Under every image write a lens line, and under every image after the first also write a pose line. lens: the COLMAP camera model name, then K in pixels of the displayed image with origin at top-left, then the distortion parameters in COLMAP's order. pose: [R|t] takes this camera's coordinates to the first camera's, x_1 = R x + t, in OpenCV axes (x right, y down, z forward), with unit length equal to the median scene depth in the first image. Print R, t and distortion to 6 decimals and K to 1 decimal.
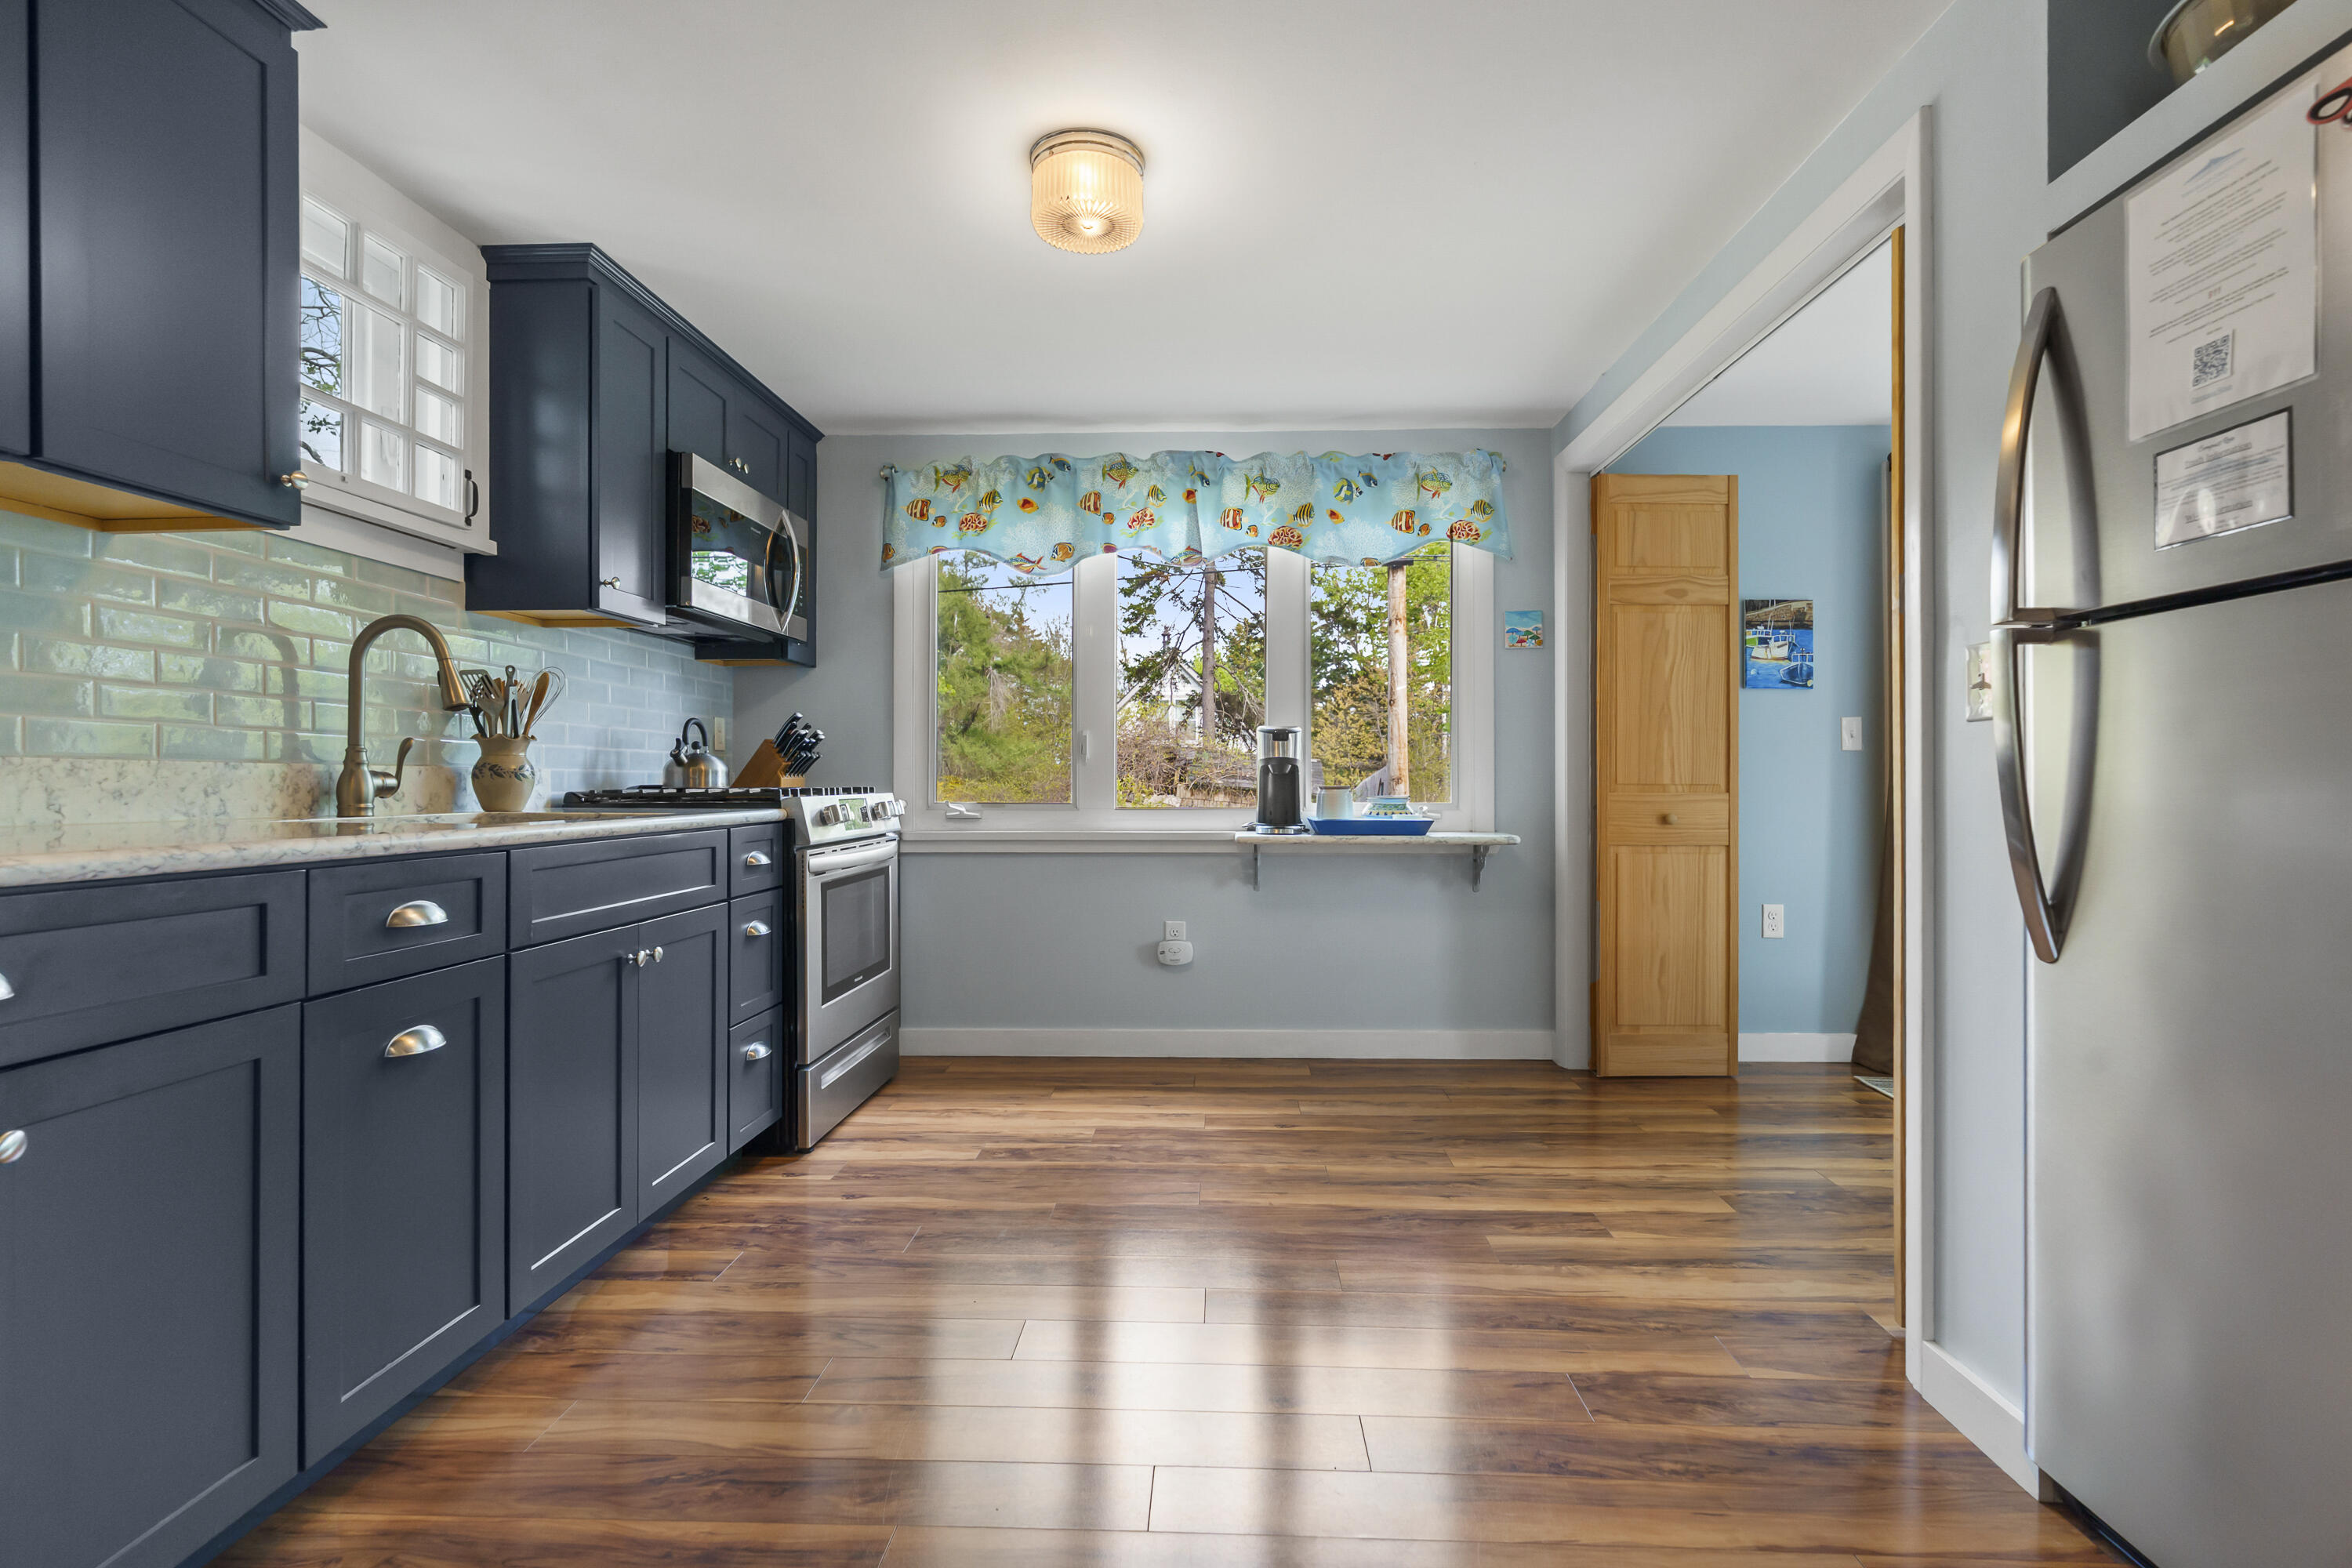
lens RADIAL K [[1092.2, 0, 1182.7], [0, 1092.2, 781.1], [0, 0, 1]] dist [0.003388, 0.001031]
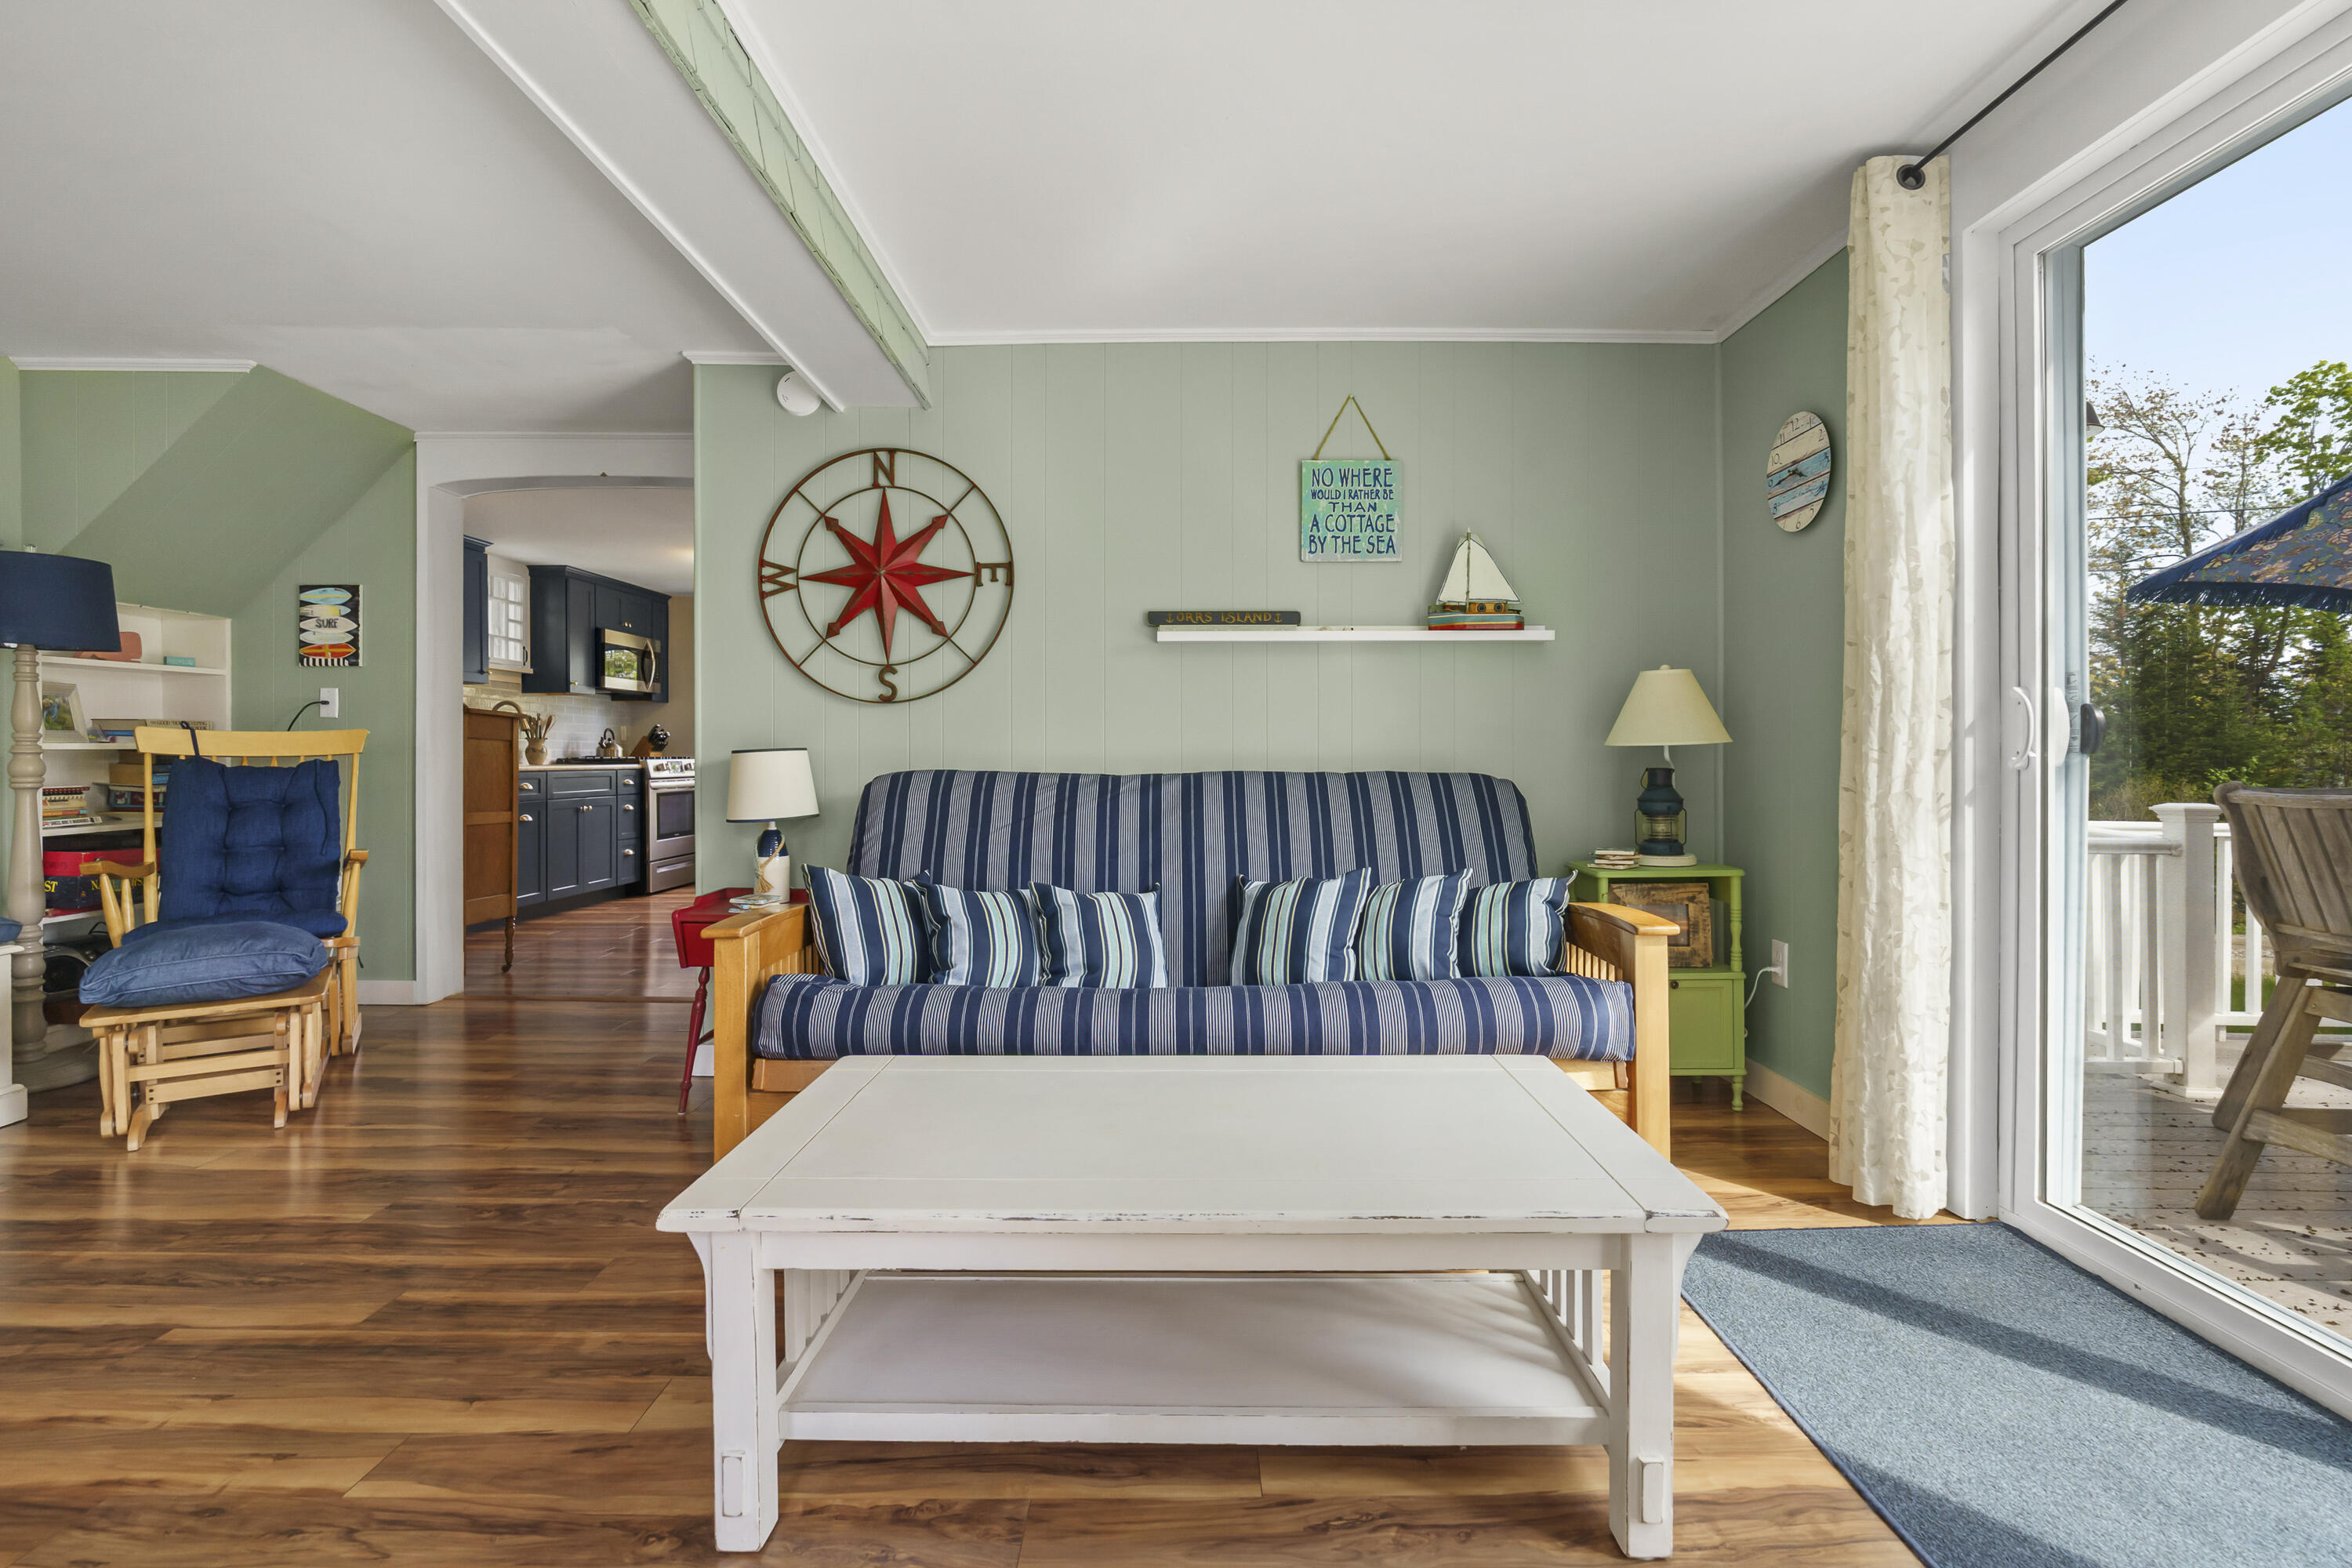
lens RADIAL K [[1092.2, 0, 1179.3], [0, 1092.2, 769.5], [0, 0, 1]] dist [0.003388, 0.001031]
pose [[0.999725, 0.000037, 0.023449, 0.987819], [-0.000297, 0.999939, 0.011058, 0.009017], [-0.023447, -0.011062, 0.999664, -1.890083]]
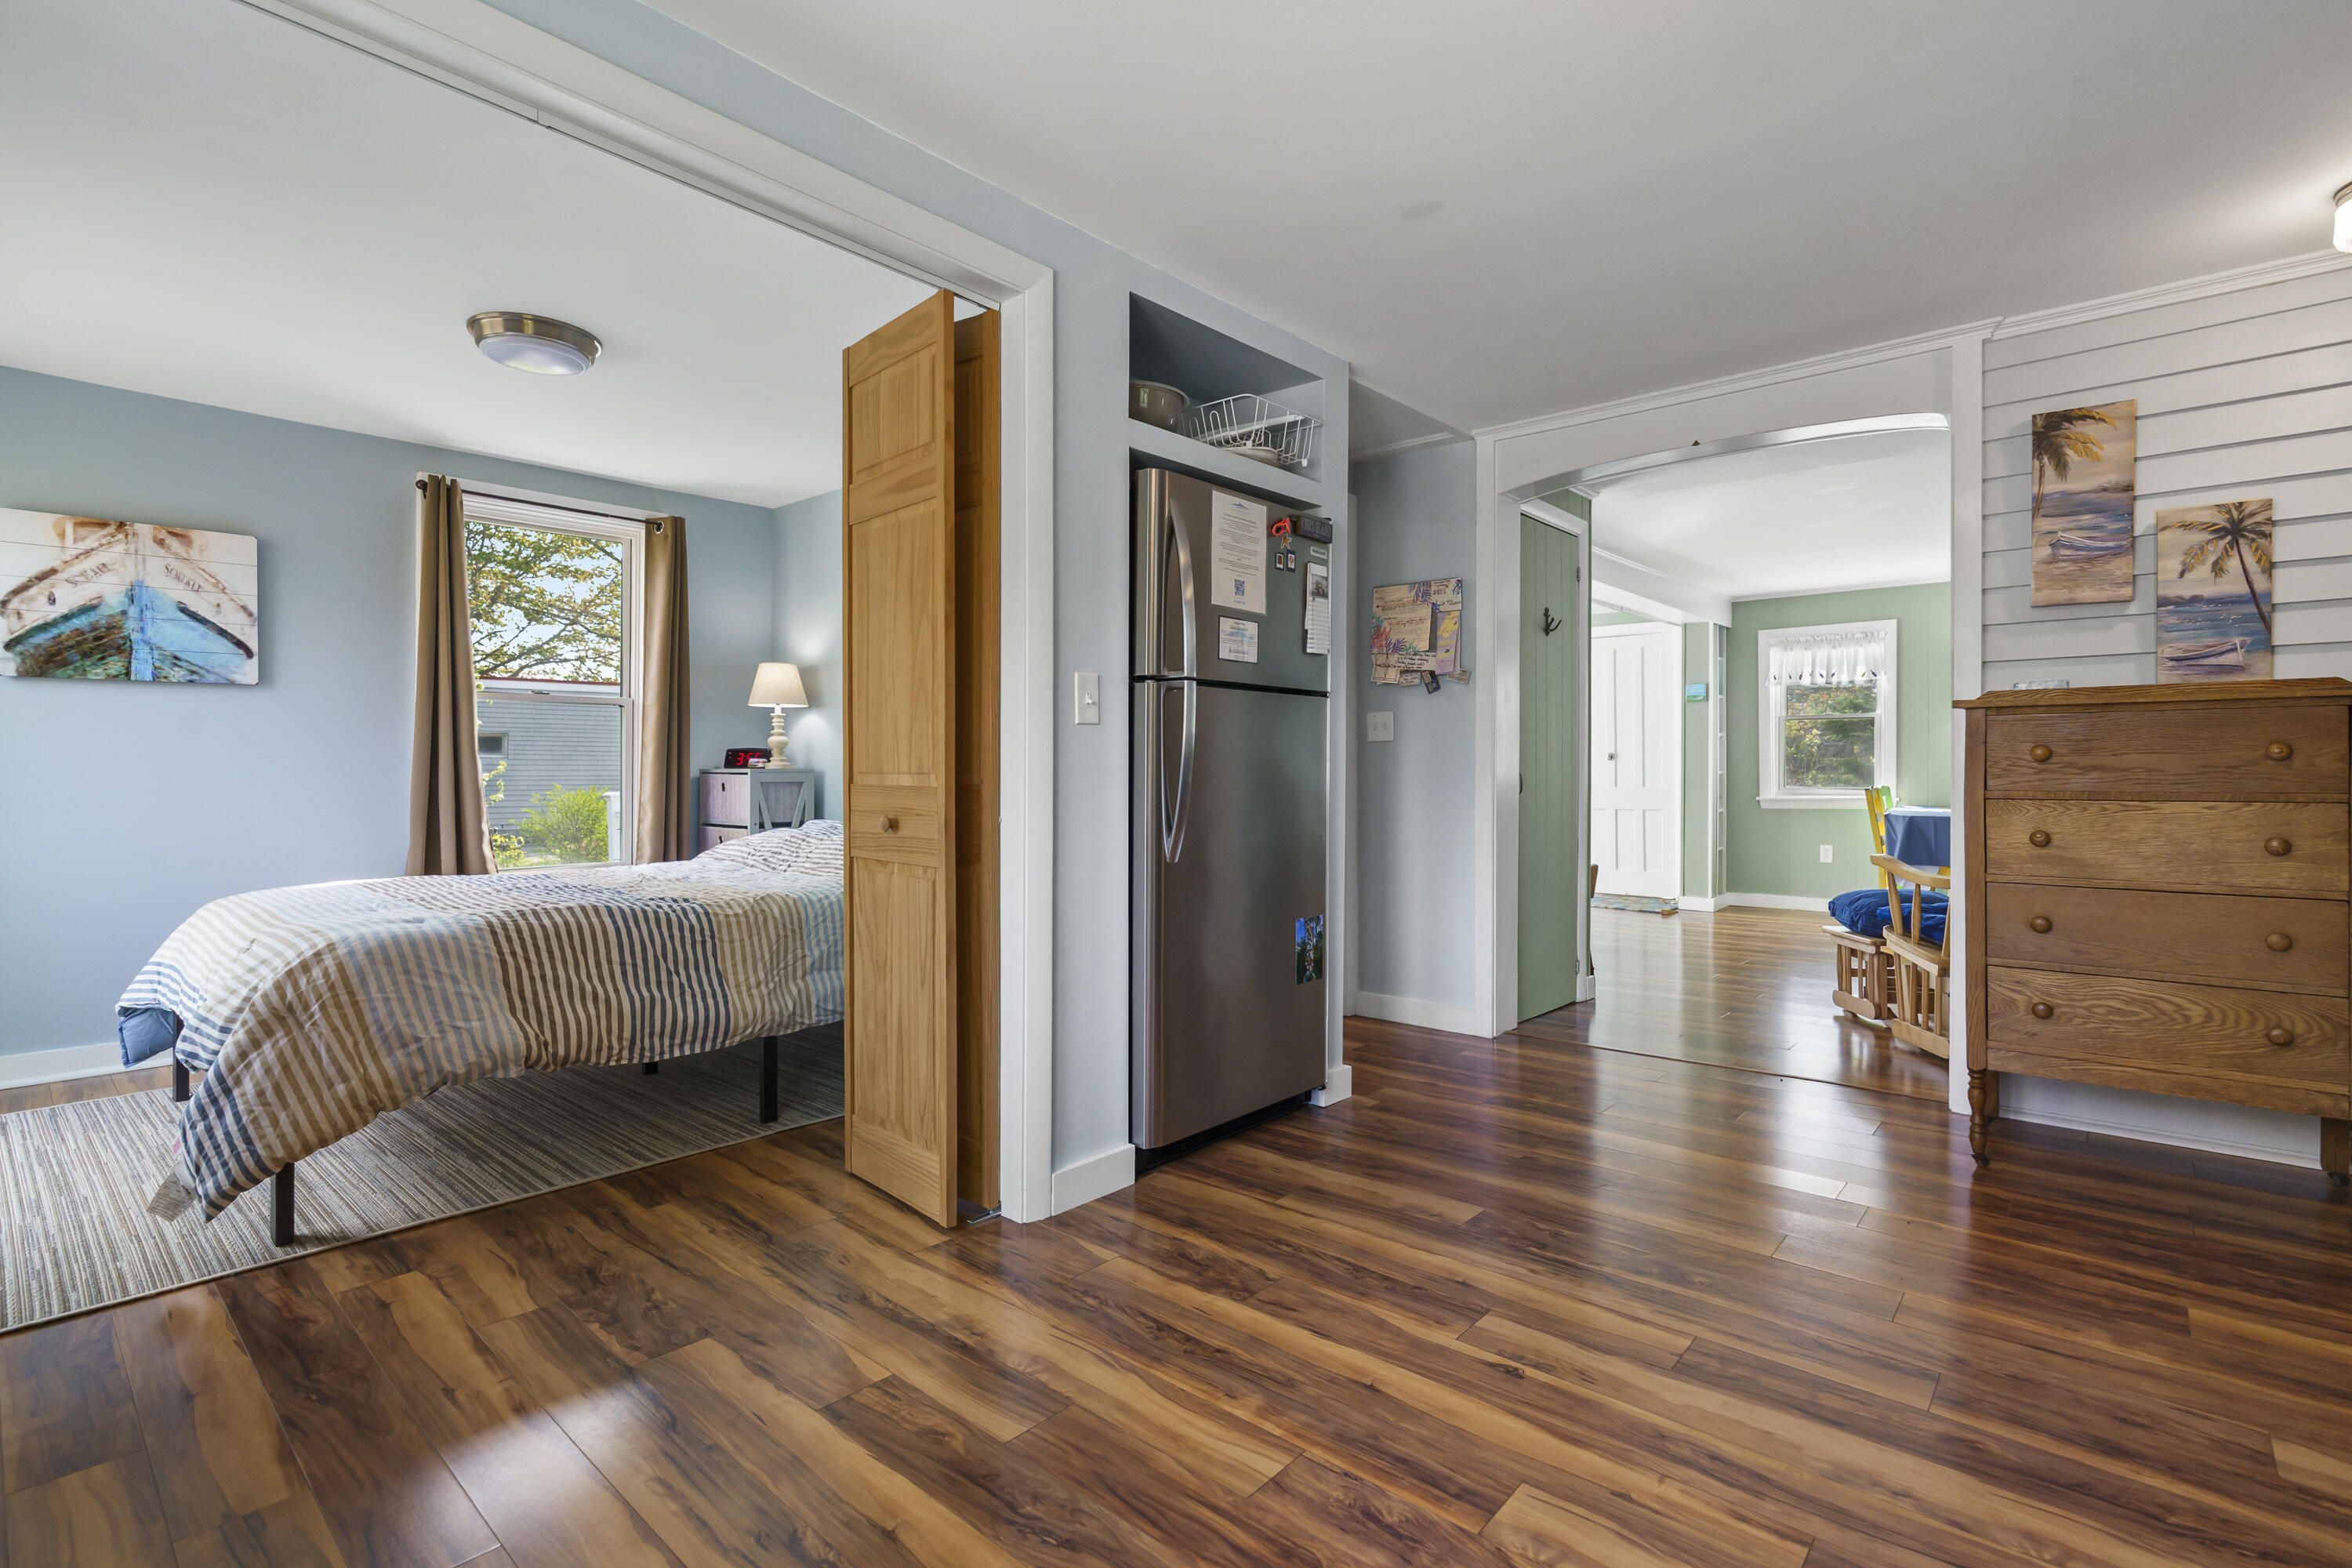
lens RADIAL K [[1092.2, 0, 1174.7], [0, 1092.2, 768.2], [0, 0, 1]] dist [0.003388, 0.001031]
pose [[-0.774137, 0.002828, 0.633012, -0.012365], [-0.000420, 0.999988, -0.004981, 0.000532], [-0.633018, -0.004122, -0.774126, 0.080122]]
